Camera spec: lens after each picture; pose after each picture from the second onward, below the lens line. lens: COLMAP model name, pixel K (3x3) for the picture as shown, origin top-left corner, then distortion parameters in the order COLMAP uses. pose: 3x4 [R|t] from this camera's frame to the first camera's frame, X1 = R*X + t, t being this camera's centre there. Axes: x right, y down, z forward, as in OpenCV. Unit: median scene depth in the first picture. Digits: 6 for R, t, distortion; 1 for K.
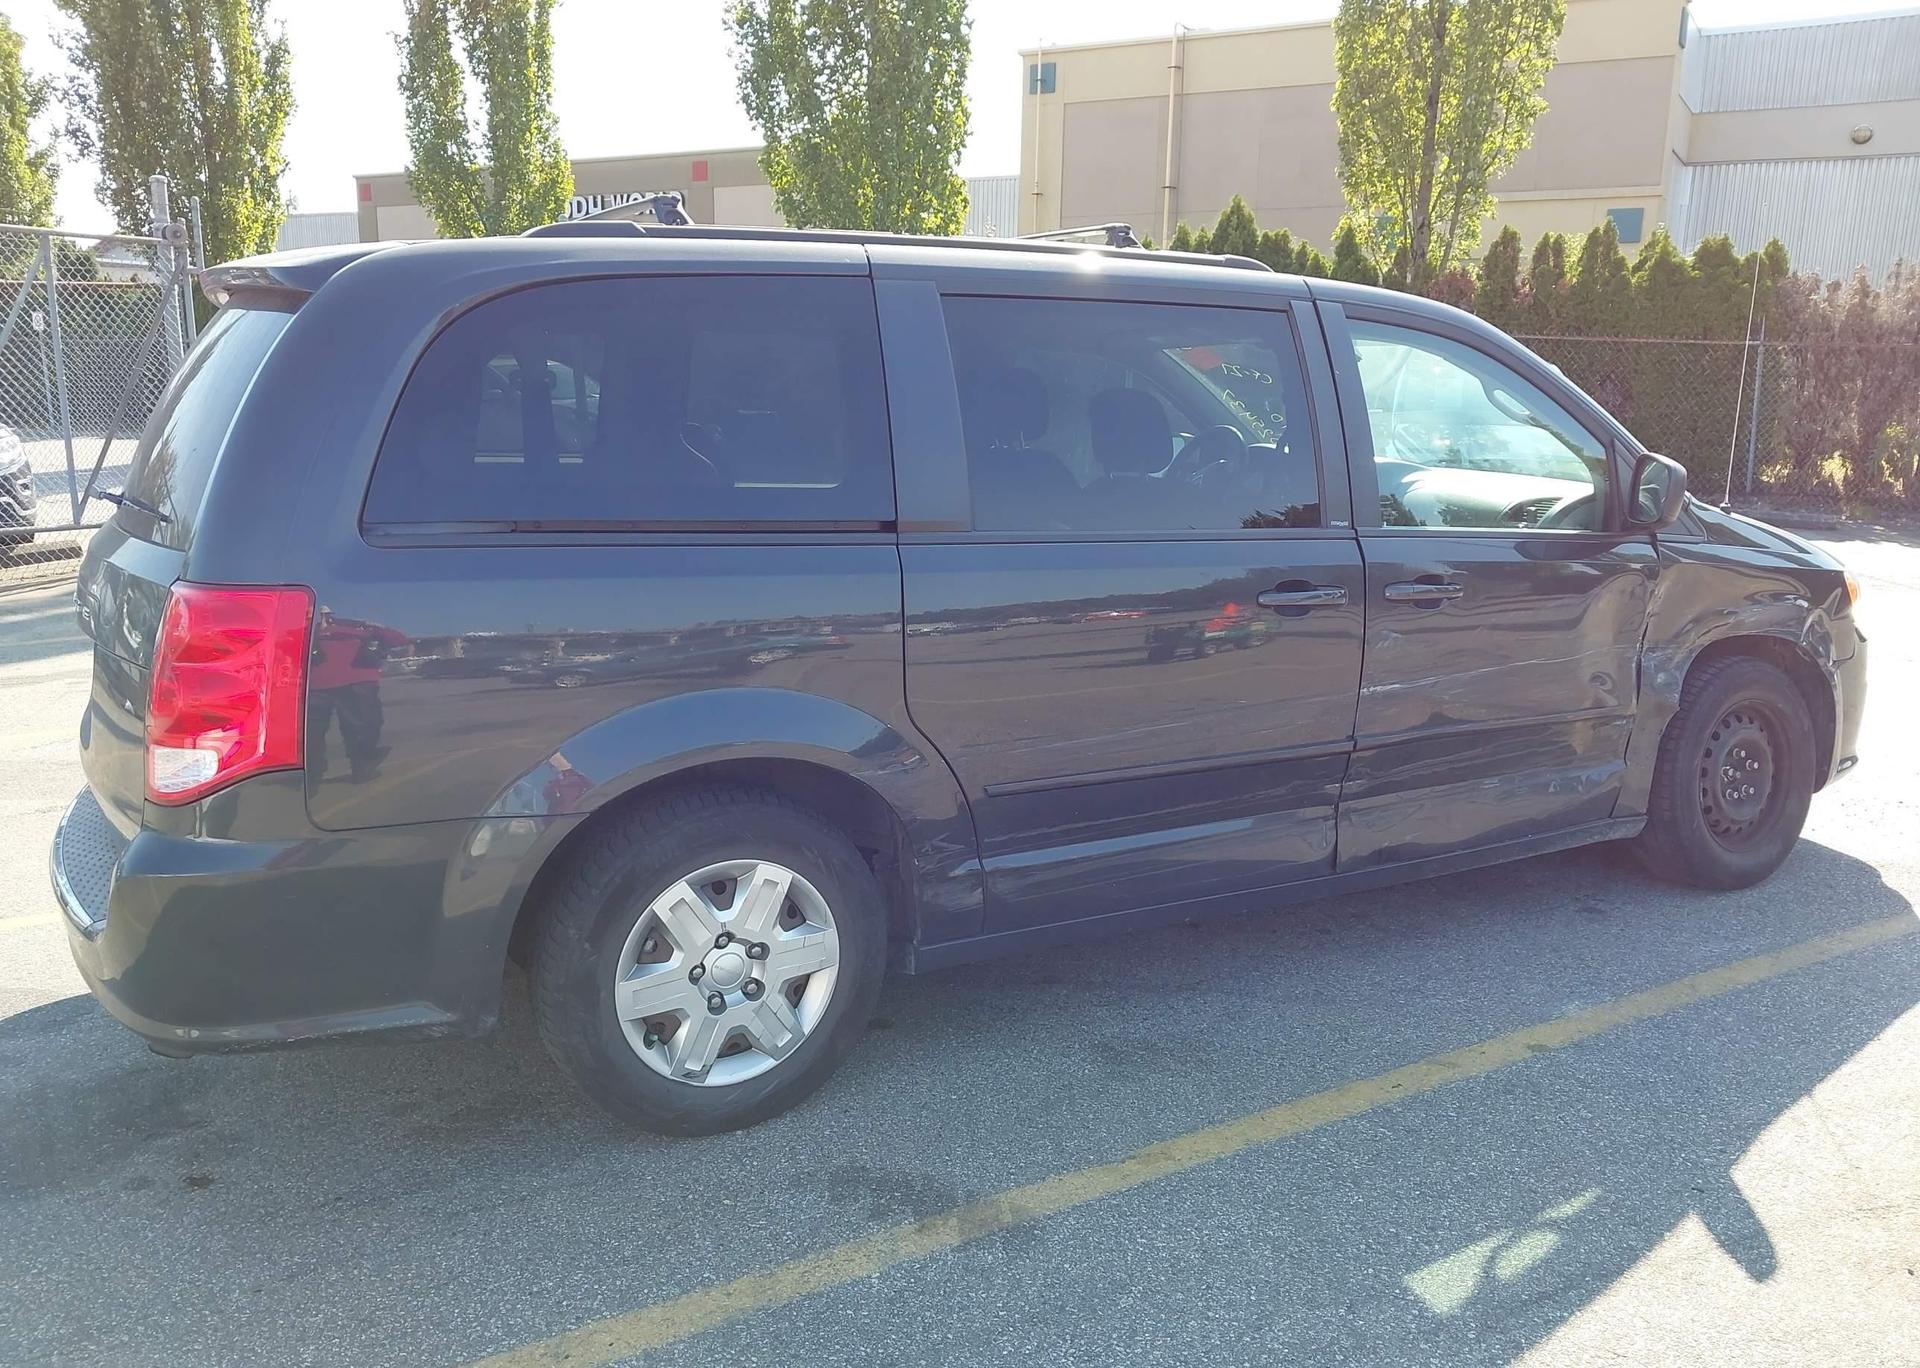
lens RADIAL K [[1519.0, 0, 962.6], [0, 1519.0, 696.9], [0, 0, 1]] dist [0.020398, -0.025172]
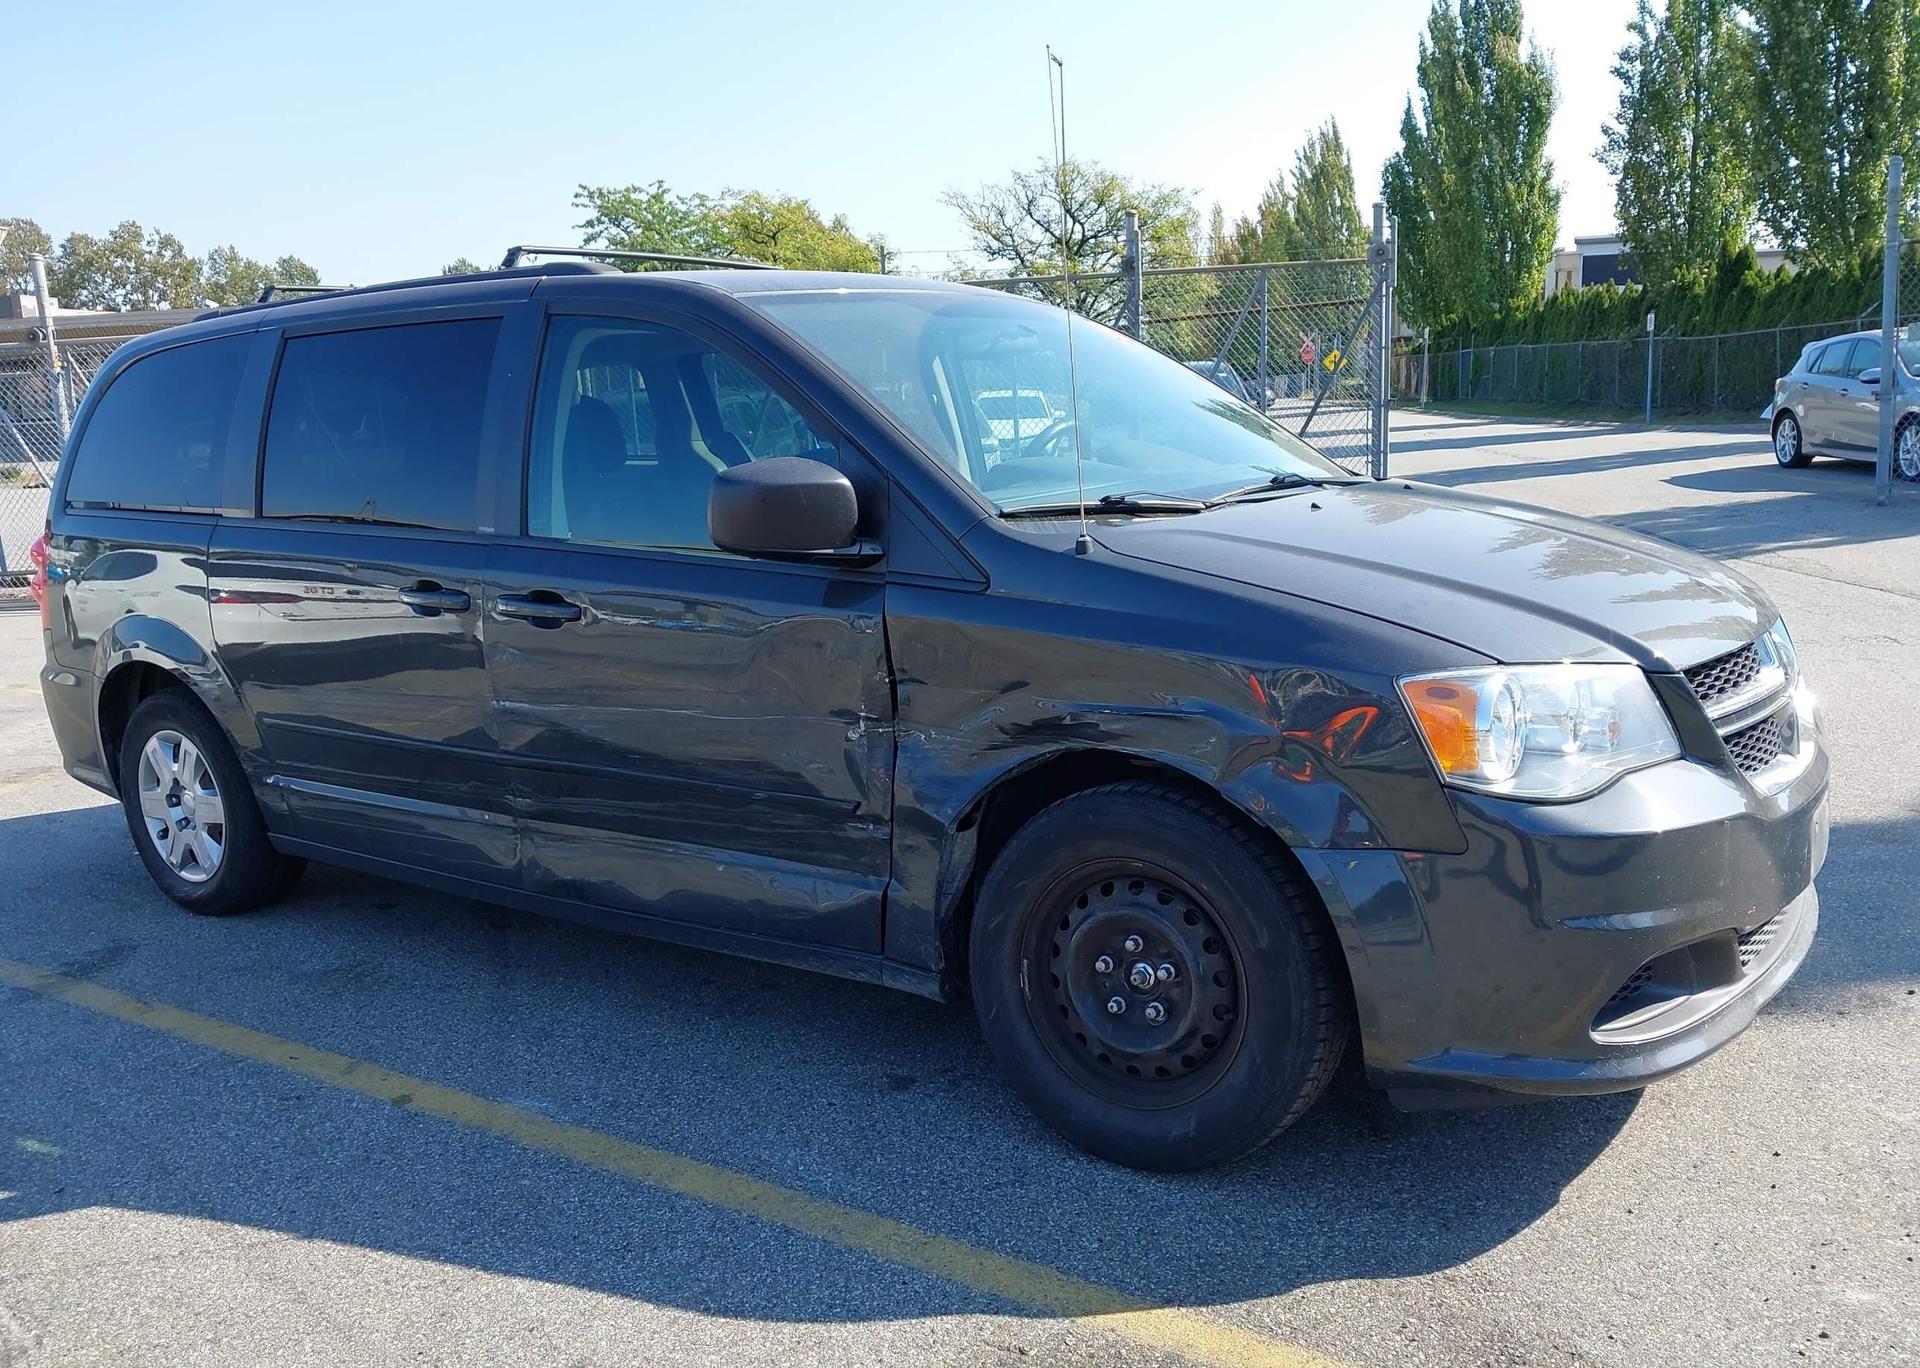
lens RADIAL K [[1519.0, 0, 962.7], [0, 1519.0, 677.8], [0, 0, 1]] dist [0.020398, -0.025172]
pose [[0.450232, 0.126527, -0.883902, 1.283120], [-0.130302, 0.988623, 0.075145, -0.134802], [0.883353, 0.081342, 0.461596, 0.827646]]
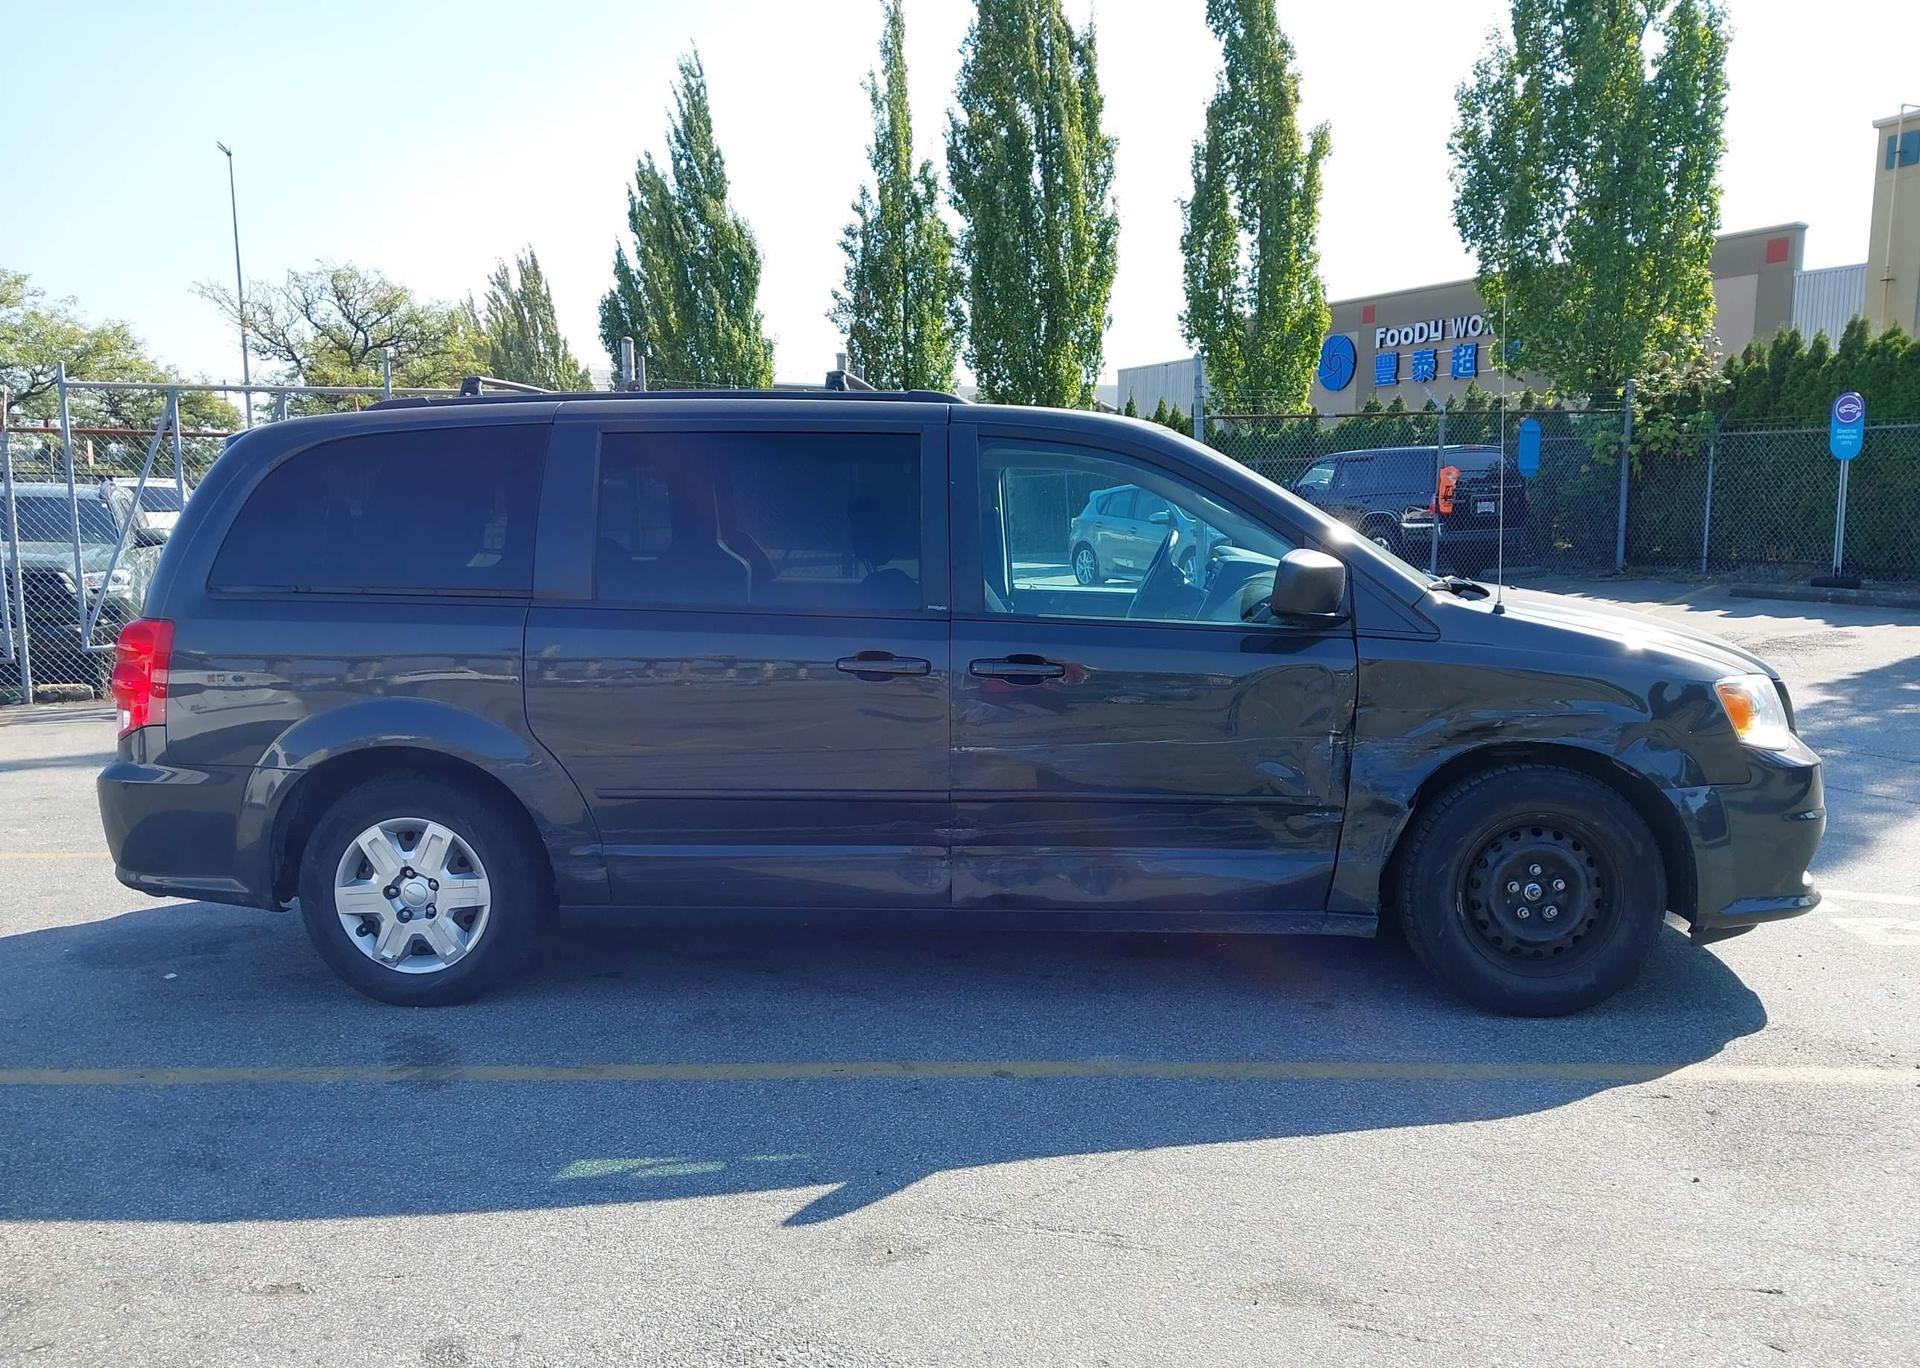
lens RADIAL K [[1519.0, 0, 959.5], [0, 1519.0, 702.2], [0, 0, 1]] dist [0.020398, -0.025172]
pose [[0.839669, 0.050912, -0.540708, 0.909941], [-0.091211, 0.994675, -0.047986, 0.015057], [0.535385, 0.089611, 0.839841, 0.026174]]
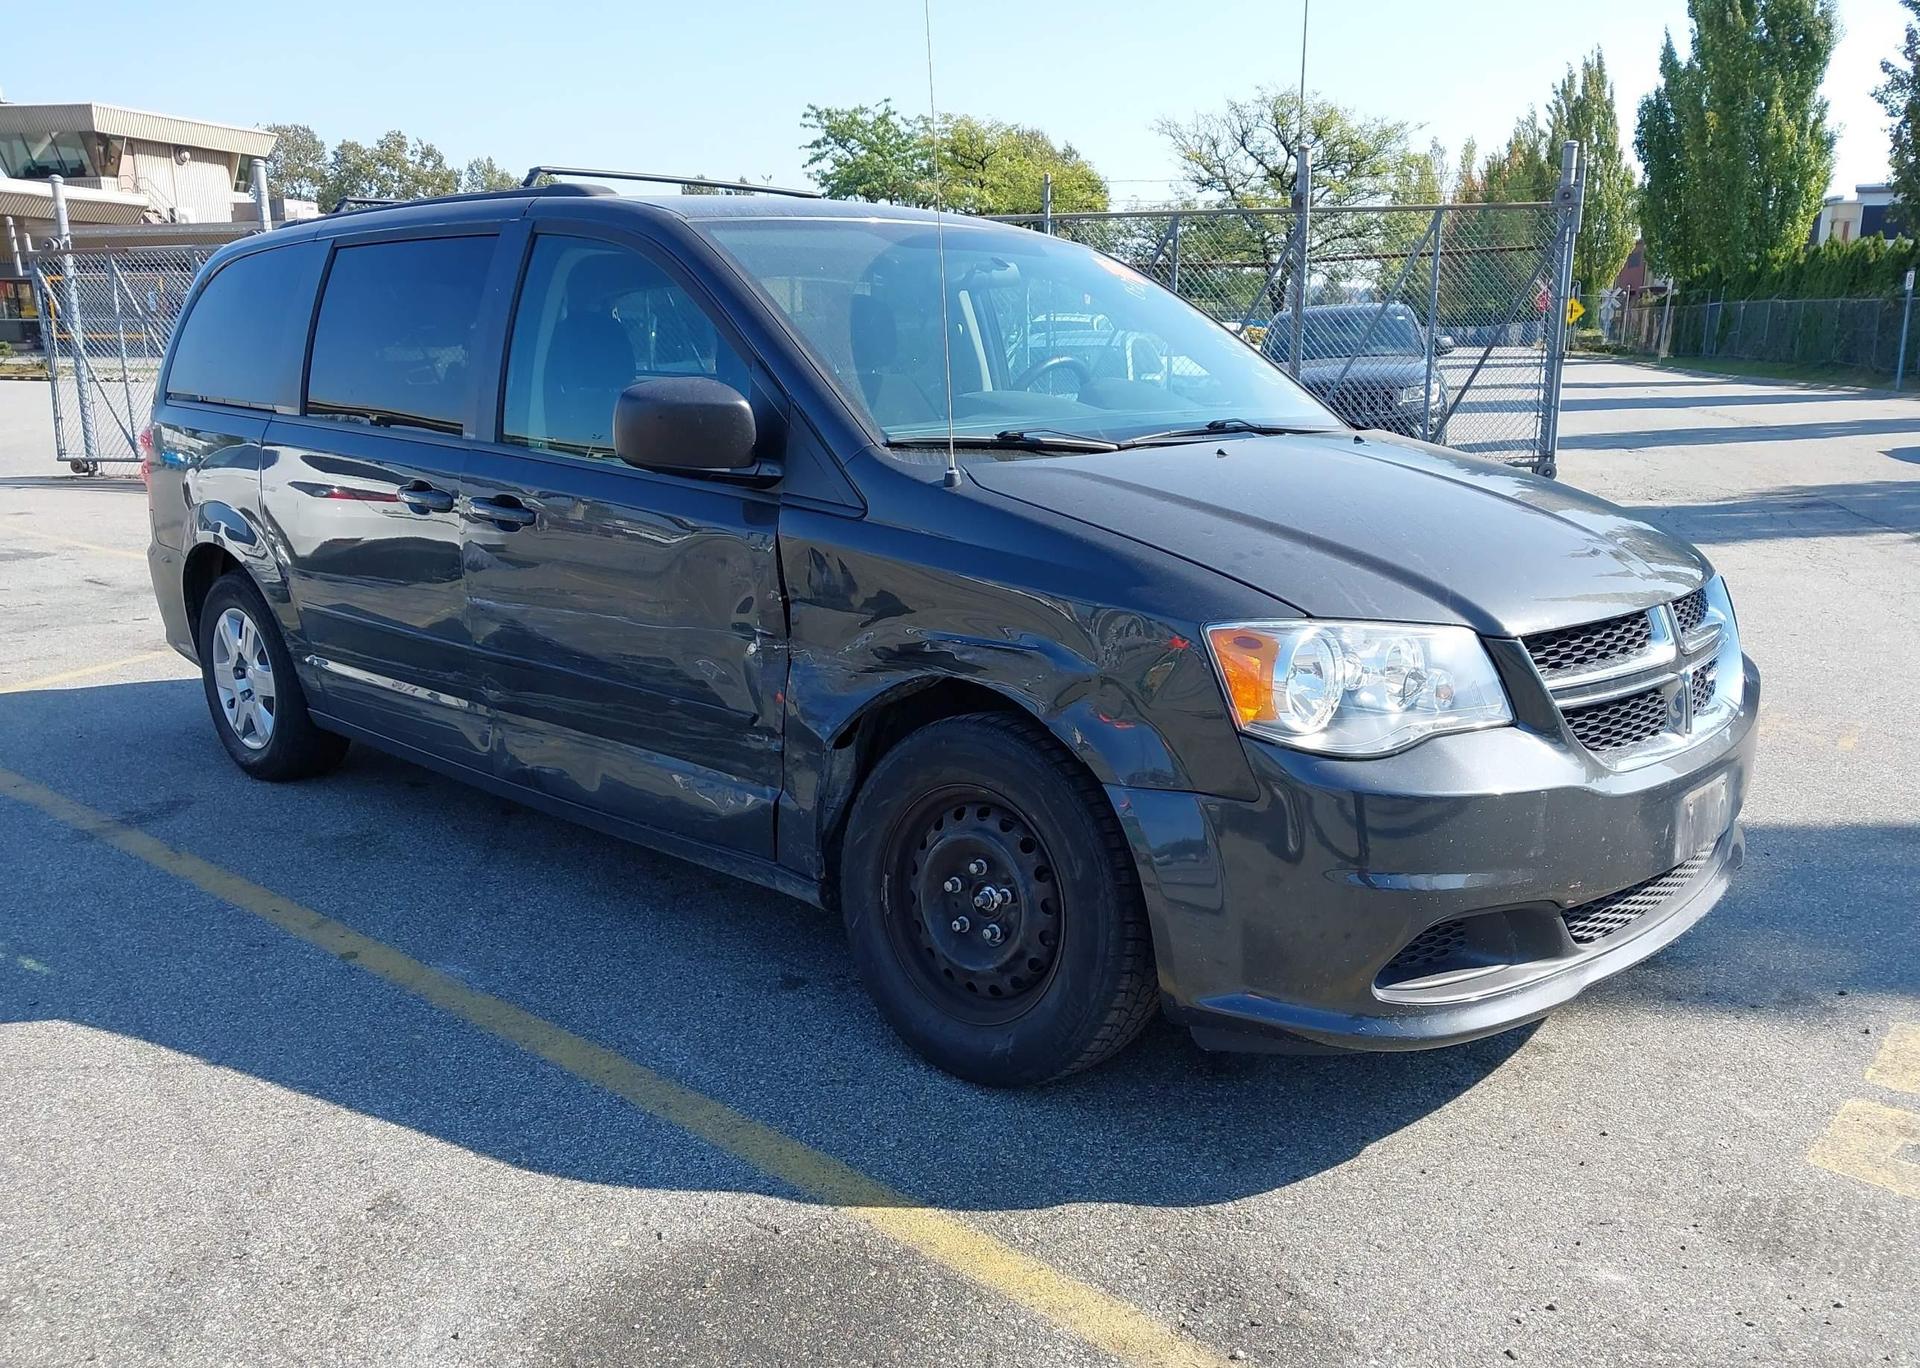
lens RADIAL K [[1519.0, 0, 965.5], [0, 1519.0, 680.5], [0, 0, 1]] dist [0.020398, -0.025172]
pose [[0.320479, 0.193370, -0.927309, 1.375589], [-0.182421, 0.973217, 0.139898, -0.160574], [0.929525, 0.124326, 0.347170, 0.977615]]
